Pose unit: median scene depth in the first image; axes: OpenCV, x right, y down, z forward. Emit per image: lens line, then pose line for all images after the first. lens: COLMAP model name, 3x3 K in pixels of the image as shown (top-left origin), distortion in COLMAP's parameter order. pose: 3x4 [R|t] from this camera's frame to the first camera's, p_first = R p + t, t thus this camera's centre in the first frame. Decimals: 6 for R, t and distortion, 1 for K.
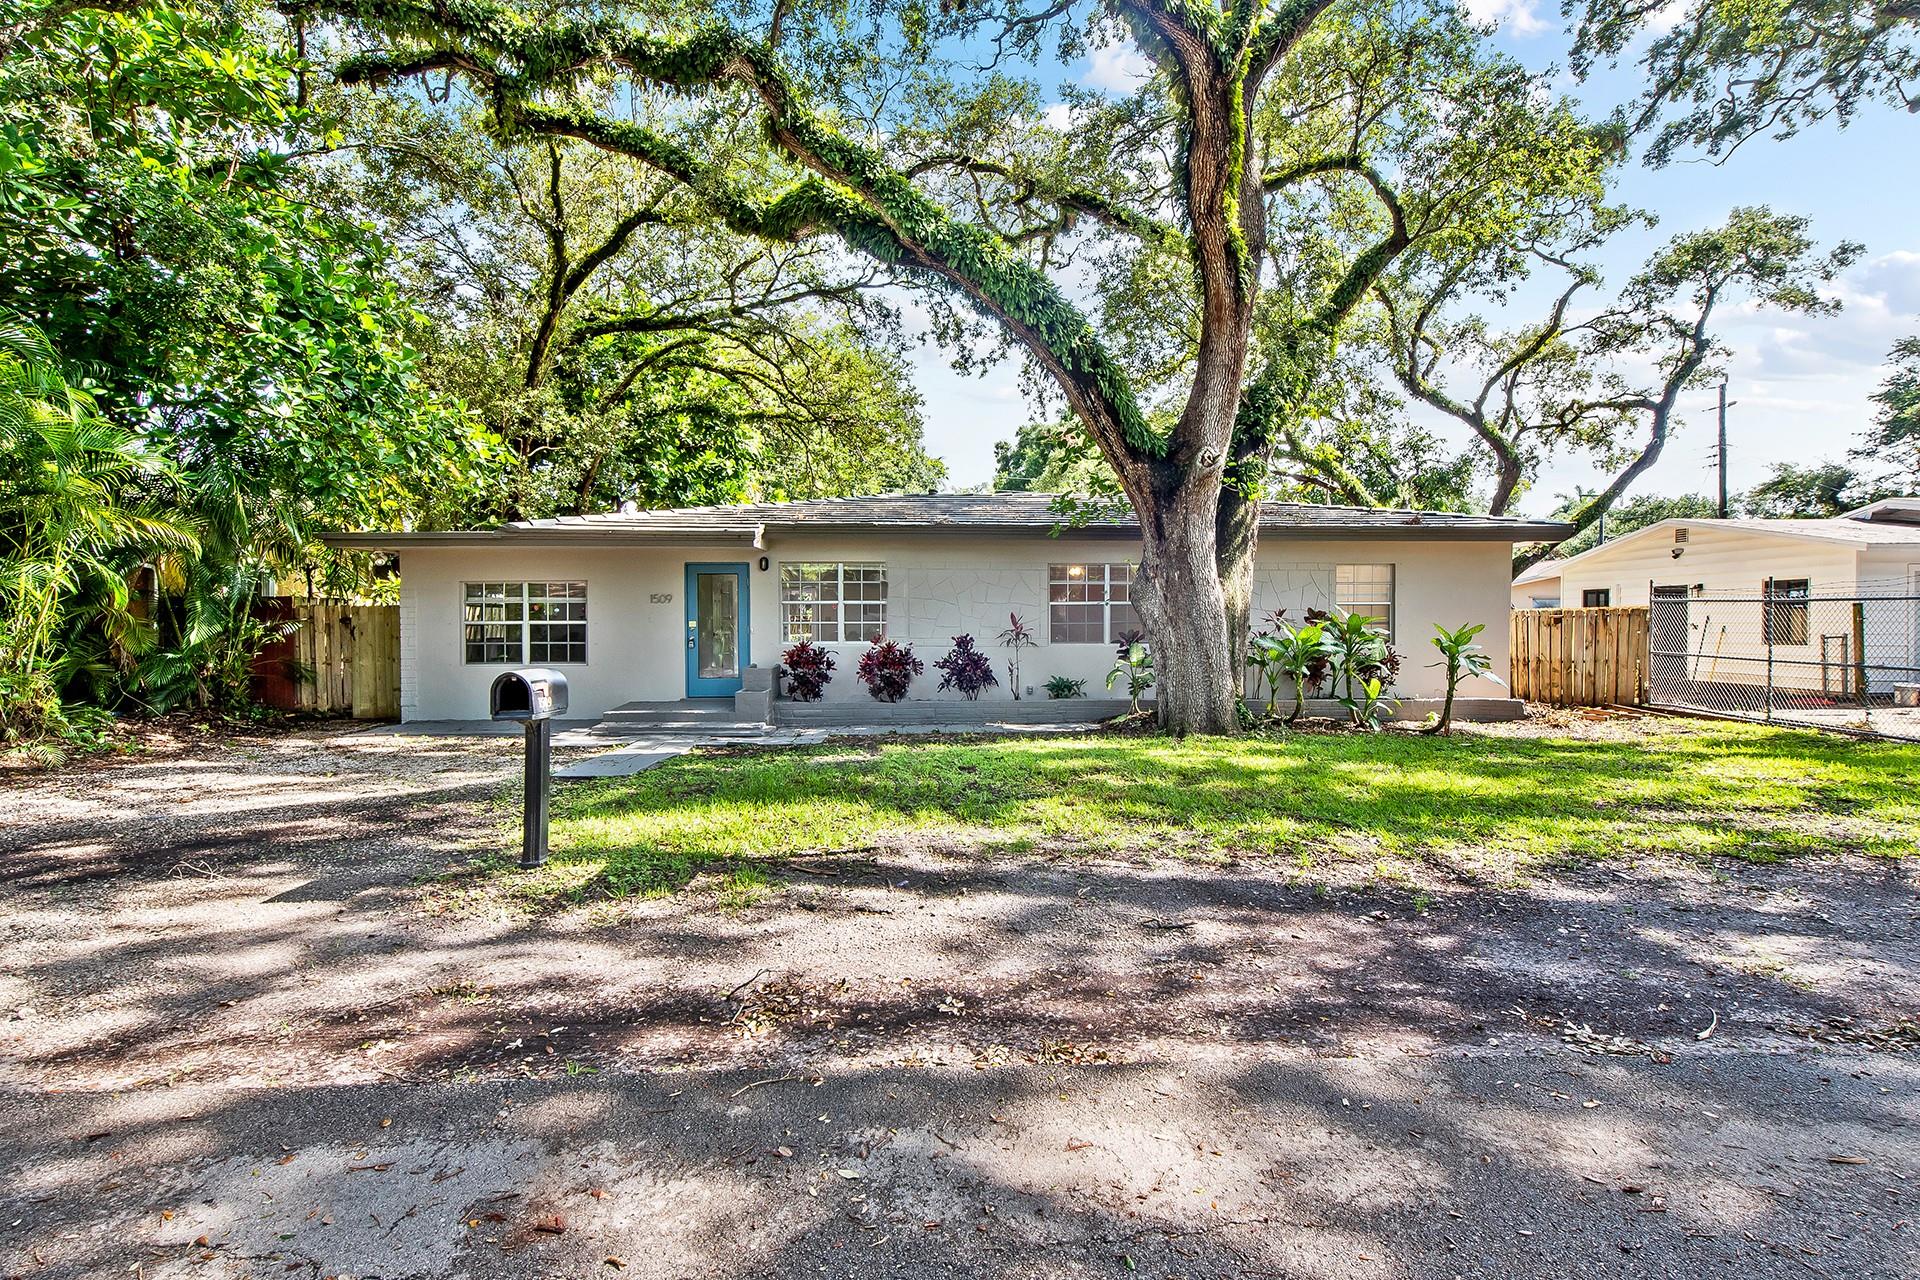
lens RADIAL K [[878.4, 0, 960.0], [0, 878.4, 640.0], [0, 0, 1]] dist [-0.000256, -0.000046]
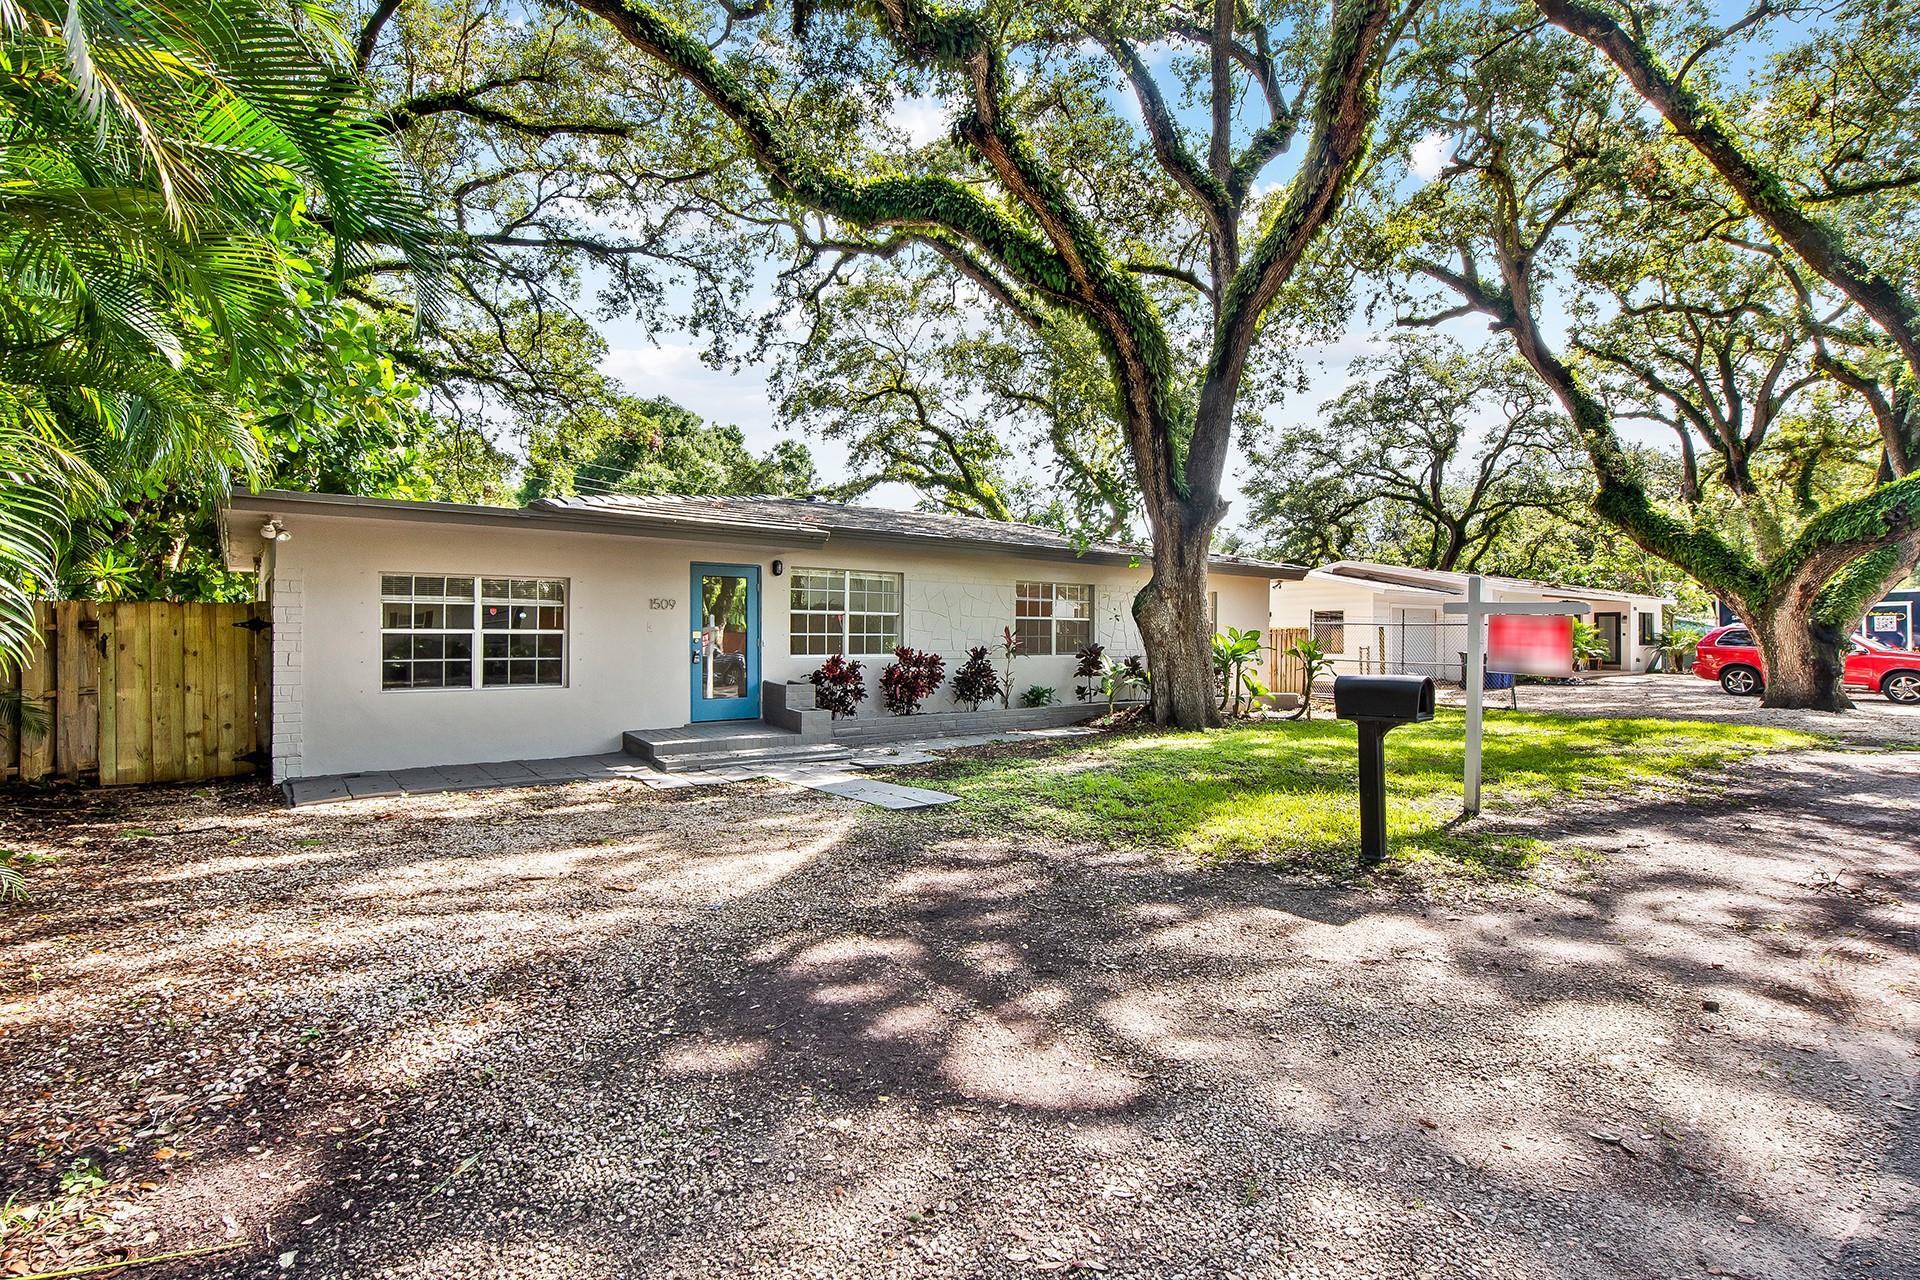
lens RADIAL K [[895.7, 0, 960.0], [0, 895.7, 640.0], [0, 0, 1]] dist [-0.000890, -0.000225]
pose [[0.831936, 0.001599, 0.554870, -0.573933], [0.010507, 0.999771, -0.018635, 0.005369], [-0.554773, 0.021333, 0.831728, 0.153832]]
